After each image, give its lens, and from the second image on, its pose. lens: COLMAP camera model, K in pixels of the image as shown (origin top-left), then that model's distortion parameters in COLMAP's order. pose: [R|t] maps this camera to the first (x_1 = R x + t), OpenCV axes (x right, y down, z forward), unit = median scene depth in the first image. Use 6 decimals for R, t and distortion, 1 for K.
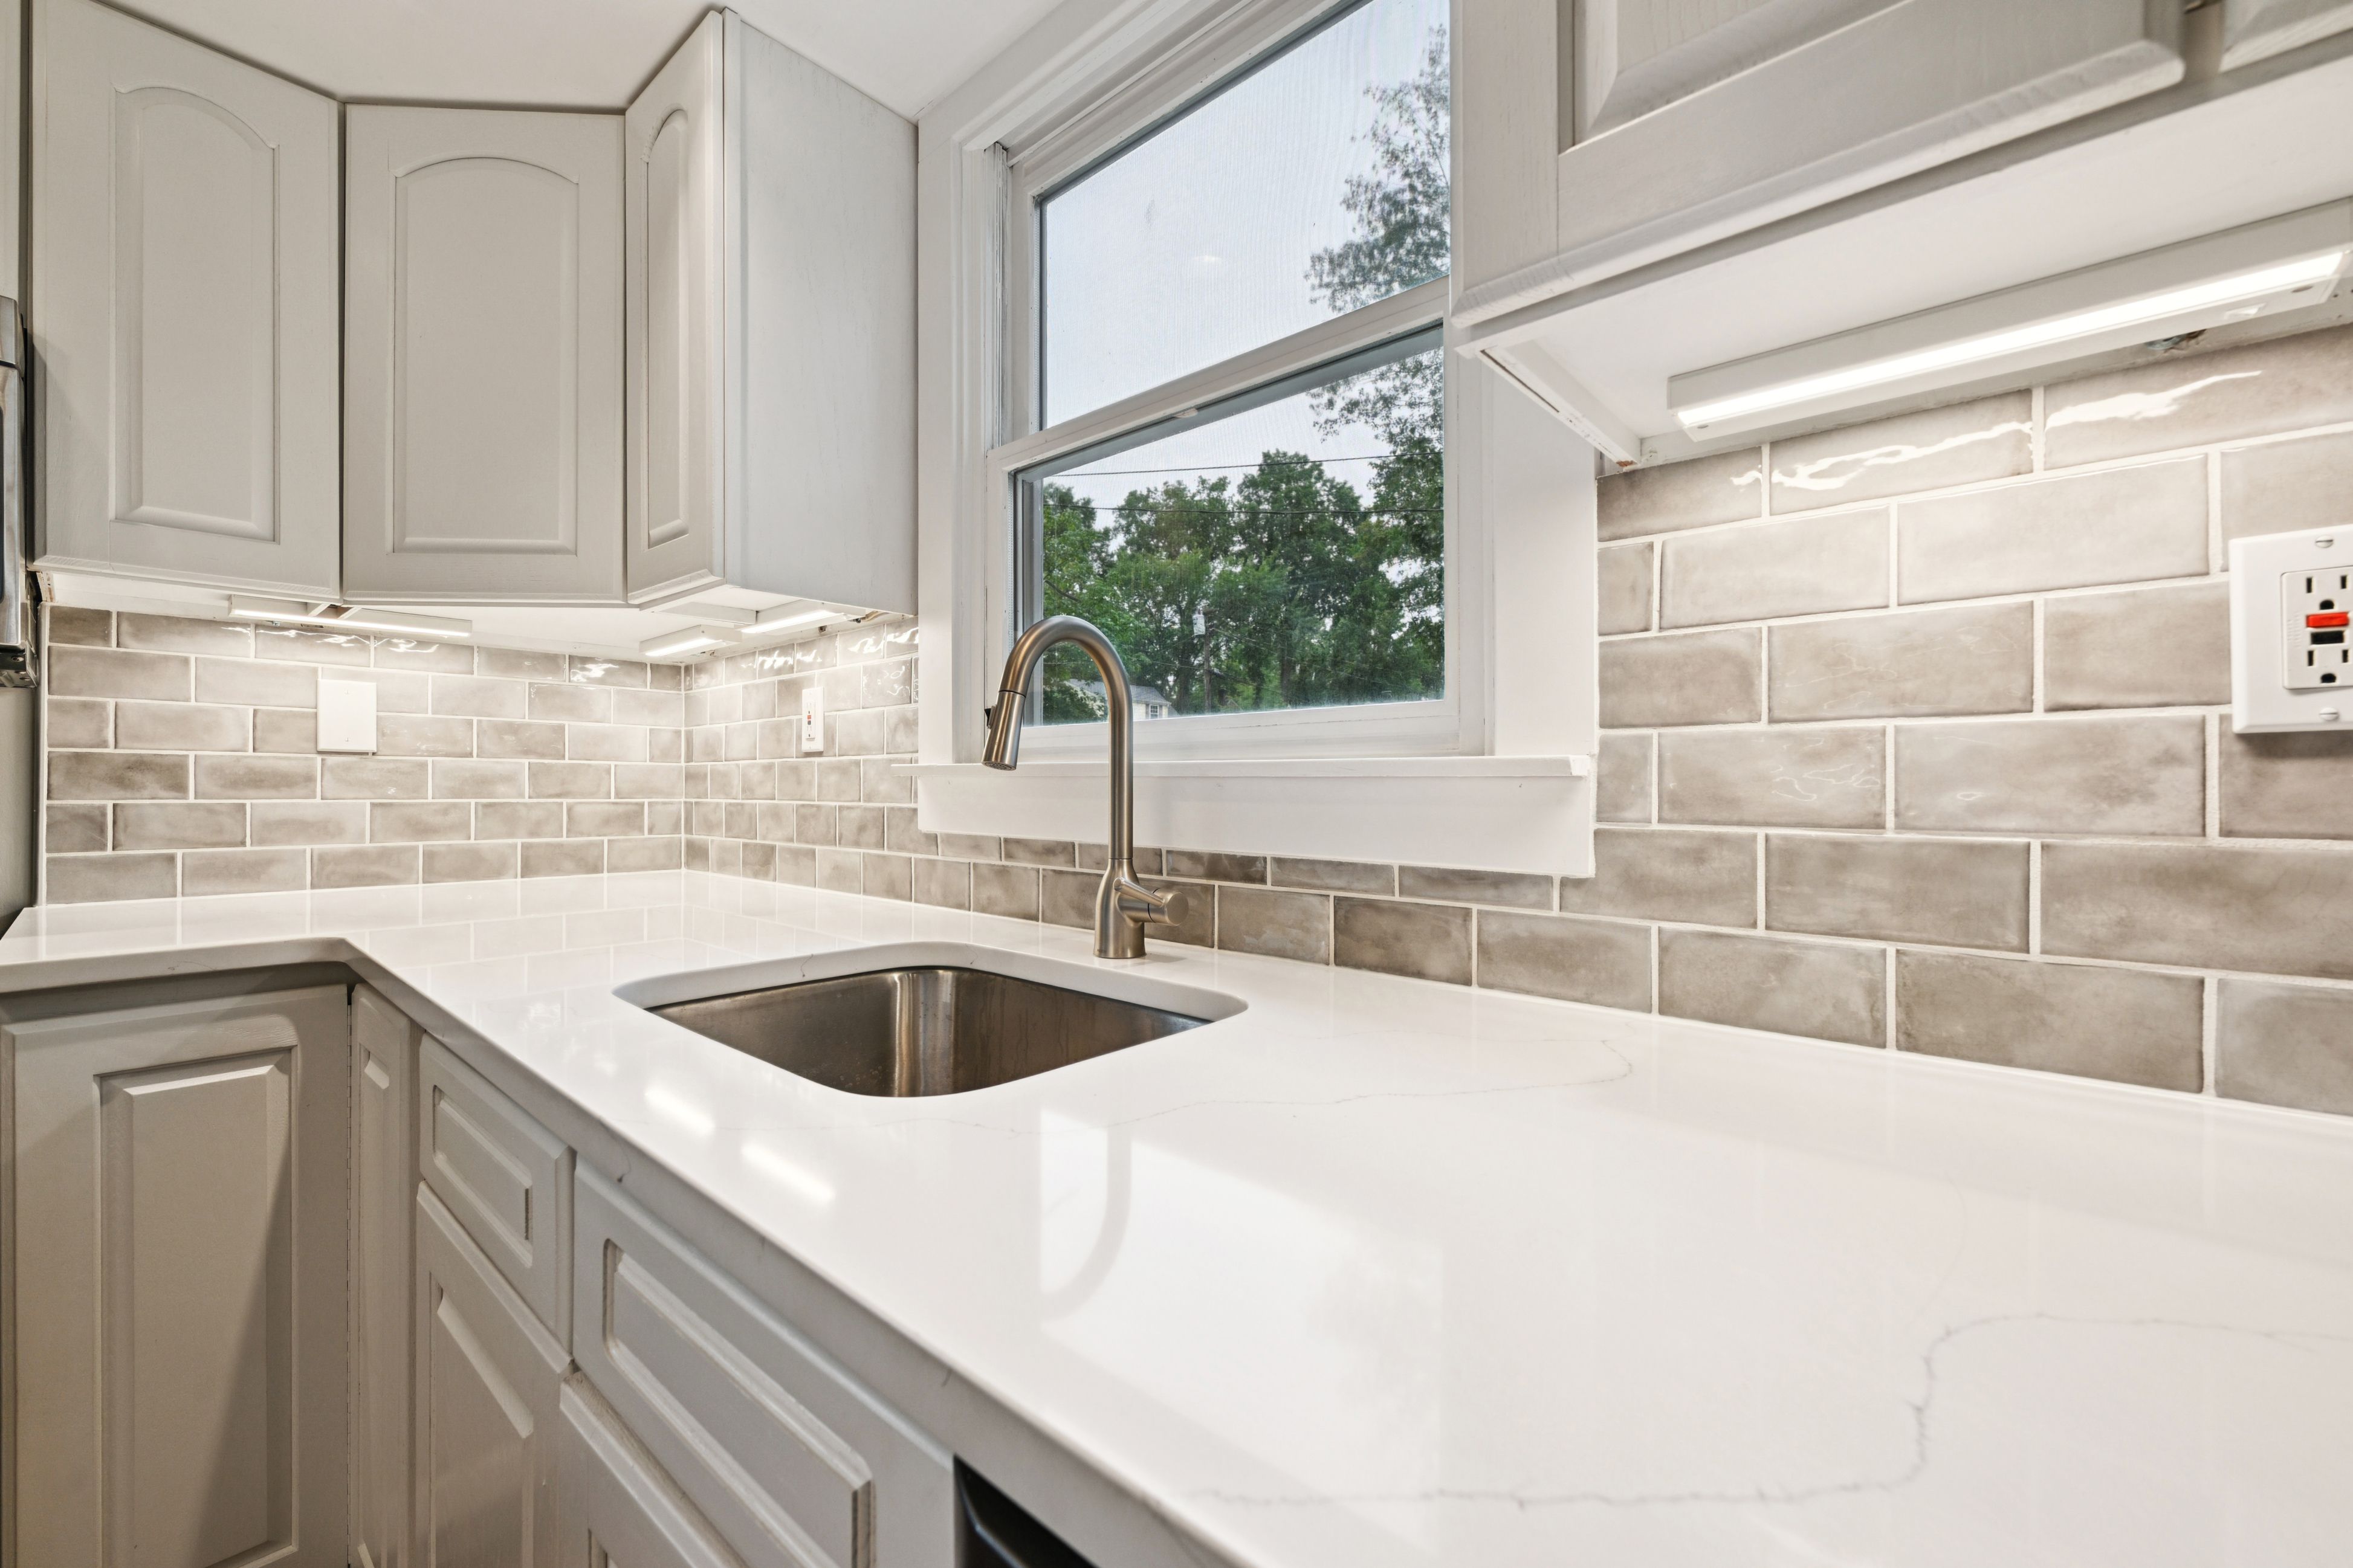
lens RADIAL K [[936.0, 0, 1160.4], [0, 936.0, 781.4], [0, 0, 1]] dist [0.003306, -0.001545]
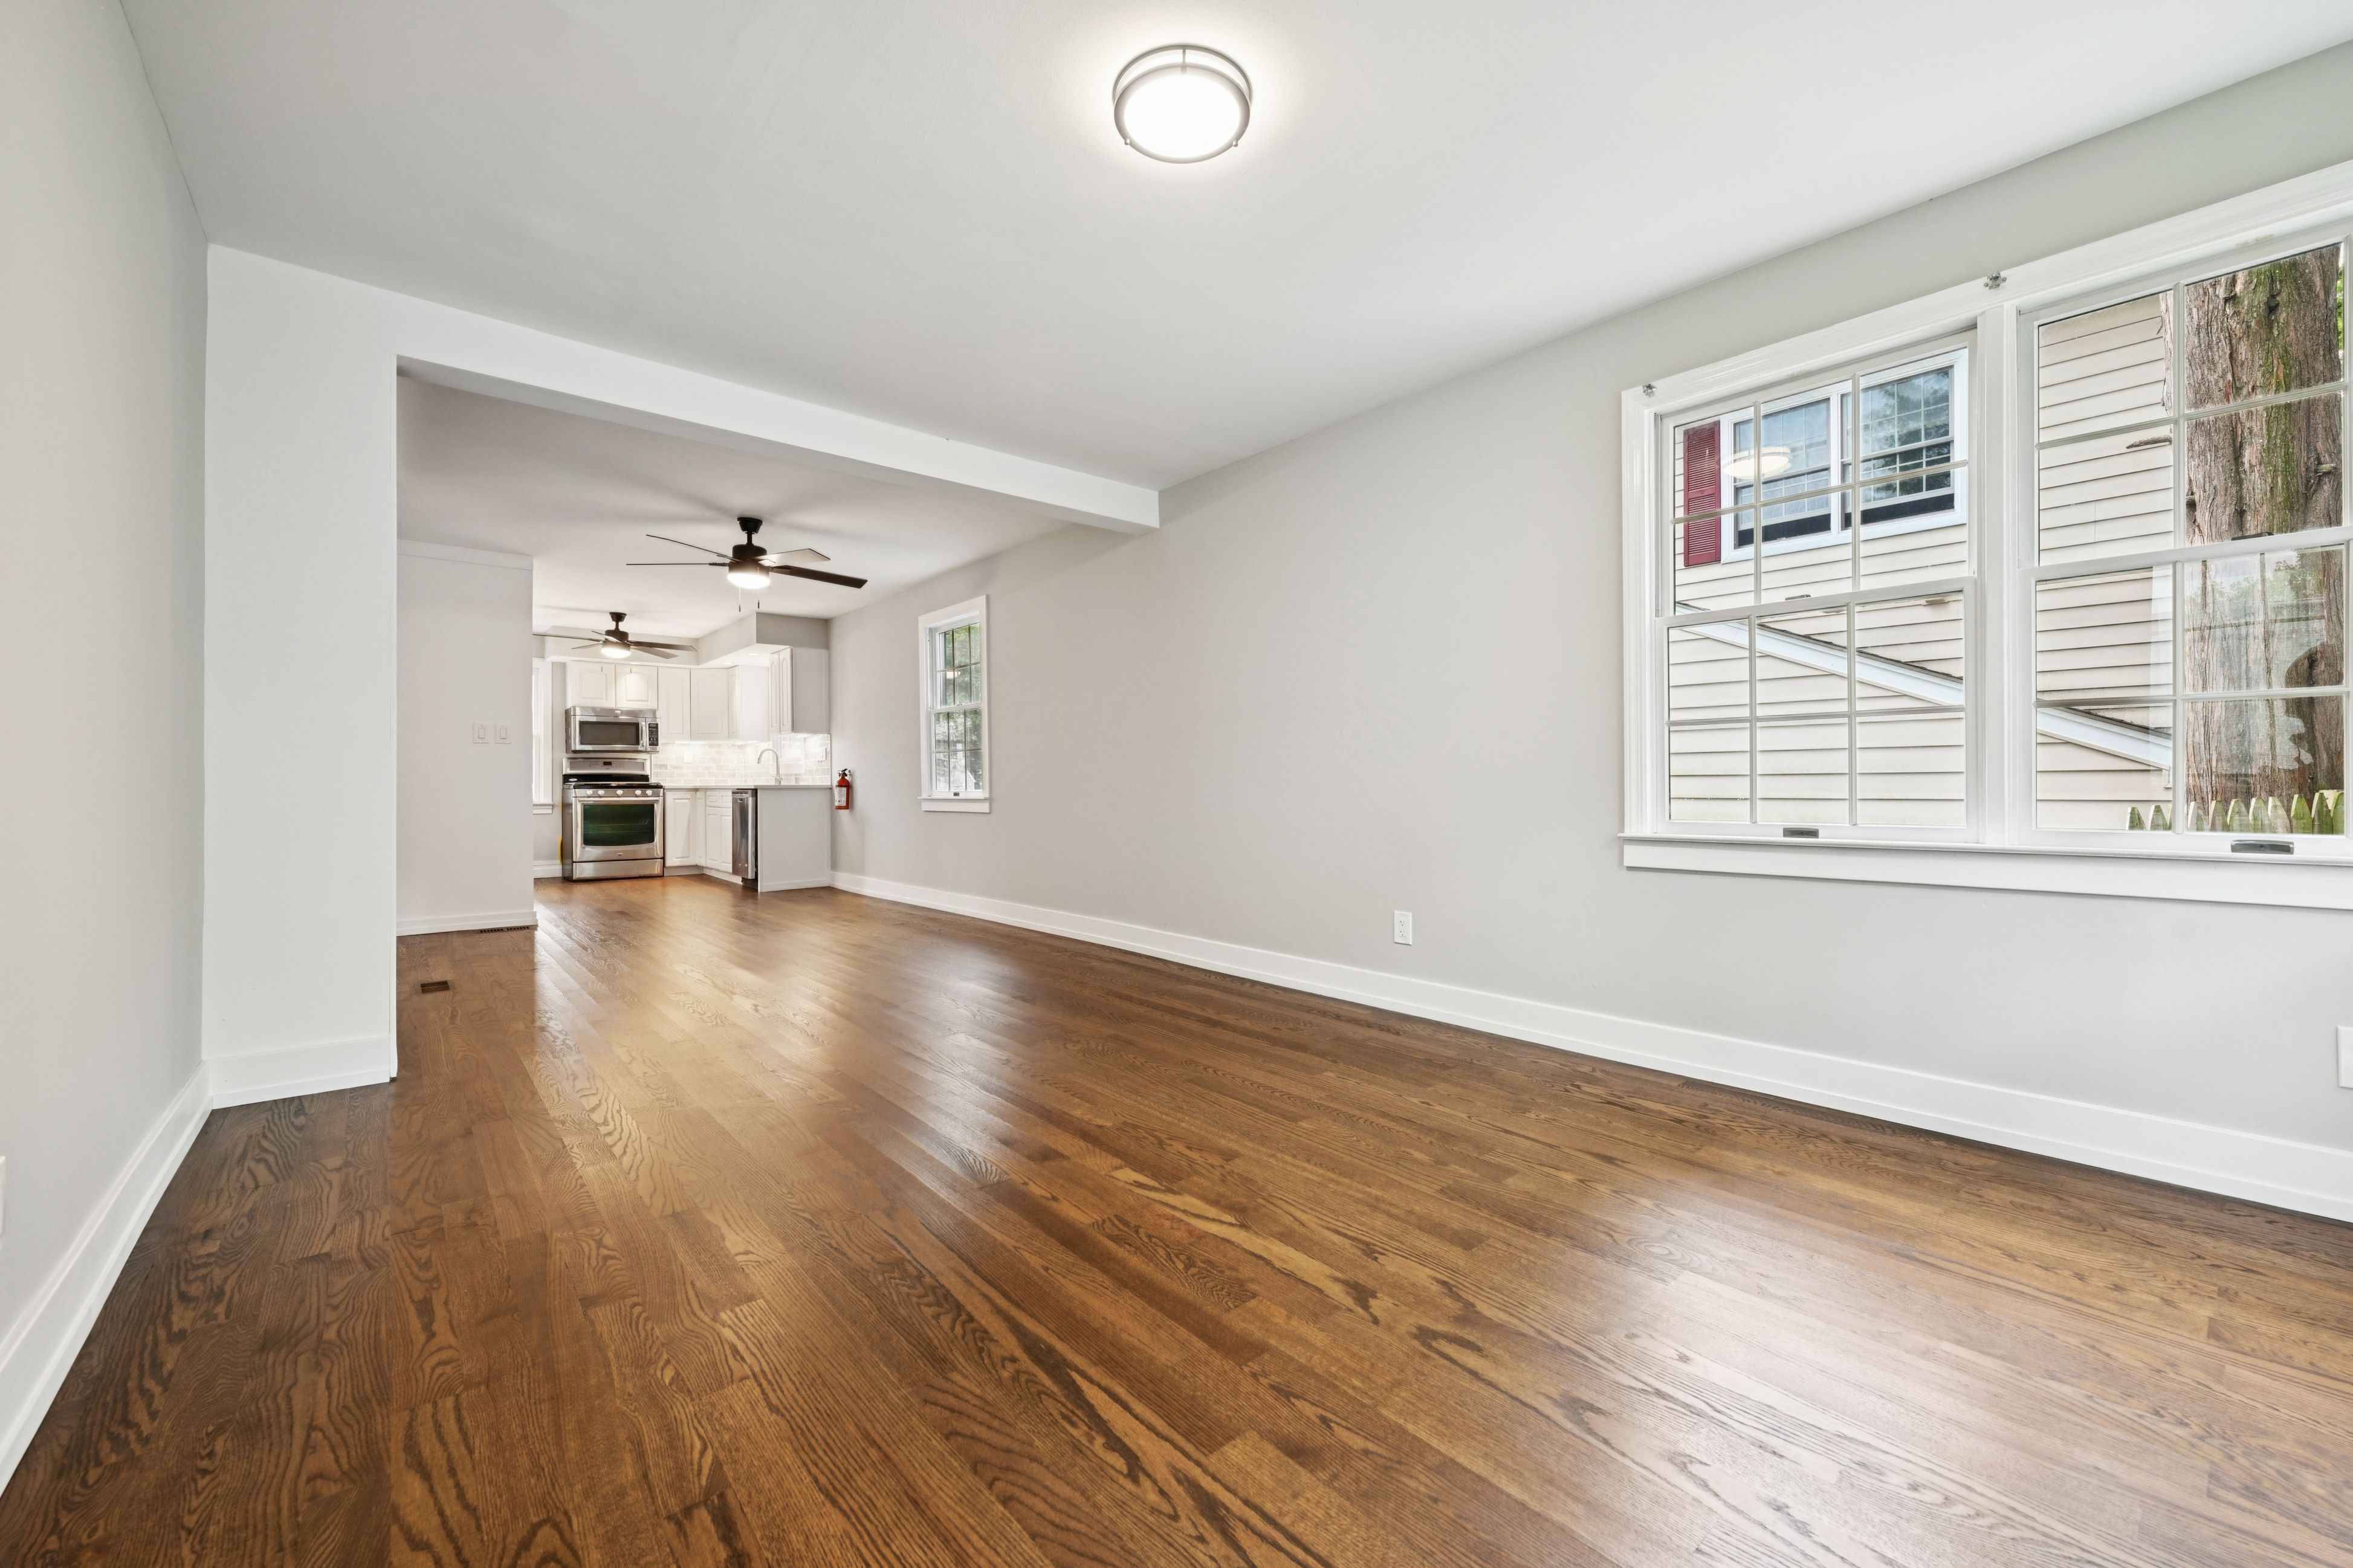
lens RADIAL K [[936.0, 0, 1185.9], [0, 936.0, 773.0], [0, 0, 1]] dist [0.003306, -0.001545]
pose [[0.992544, -0.010656, -0.121421, 3.971993], [0.009584, 0.999910, -0.009407, 0.157828], [0.121511, 0.008173, 0.992556, -5.984692]]
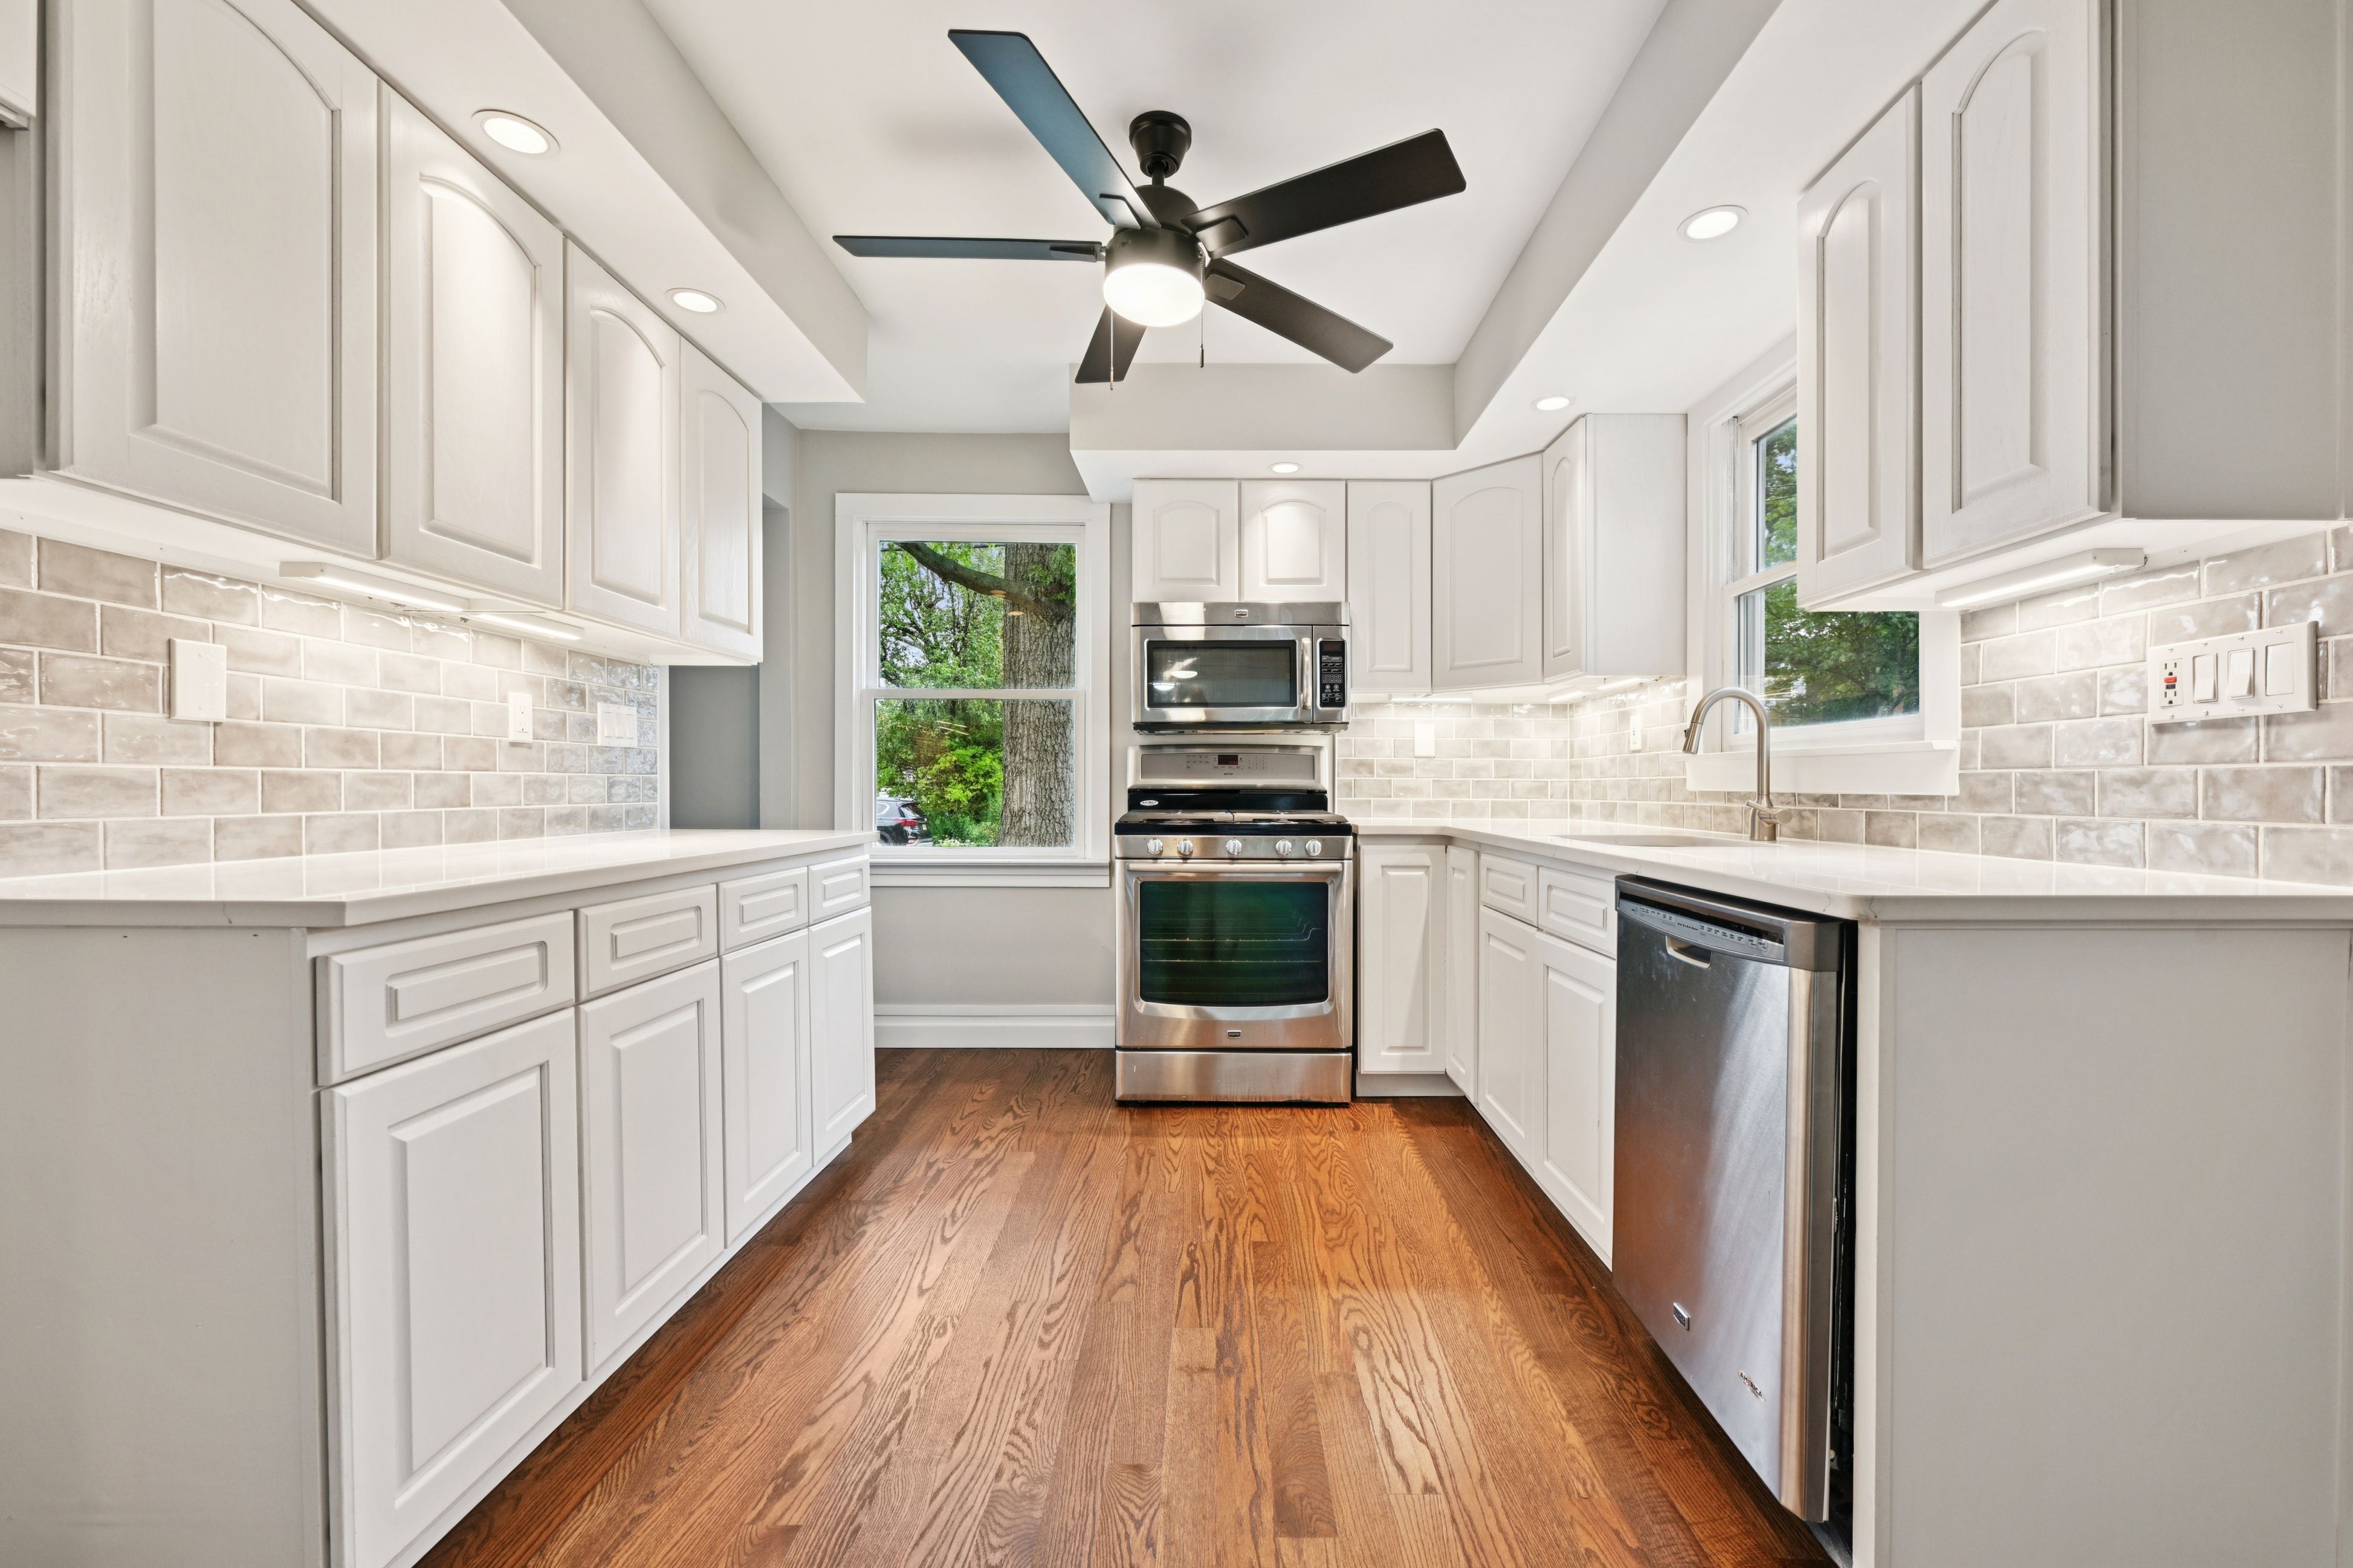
lens RADIAL K [[936.0, 0, 1210.3], [0, 936.0, 790.5], [0, 0, 1]] dist [0.003306, -0.001545]
pose [[0.669013, 0.001577, -0.743249, 0.560607], [0.003423, 0.999981, 0.005203, 0.044762], [0.743243, -0.006025, 0.668994, -1.091648]]
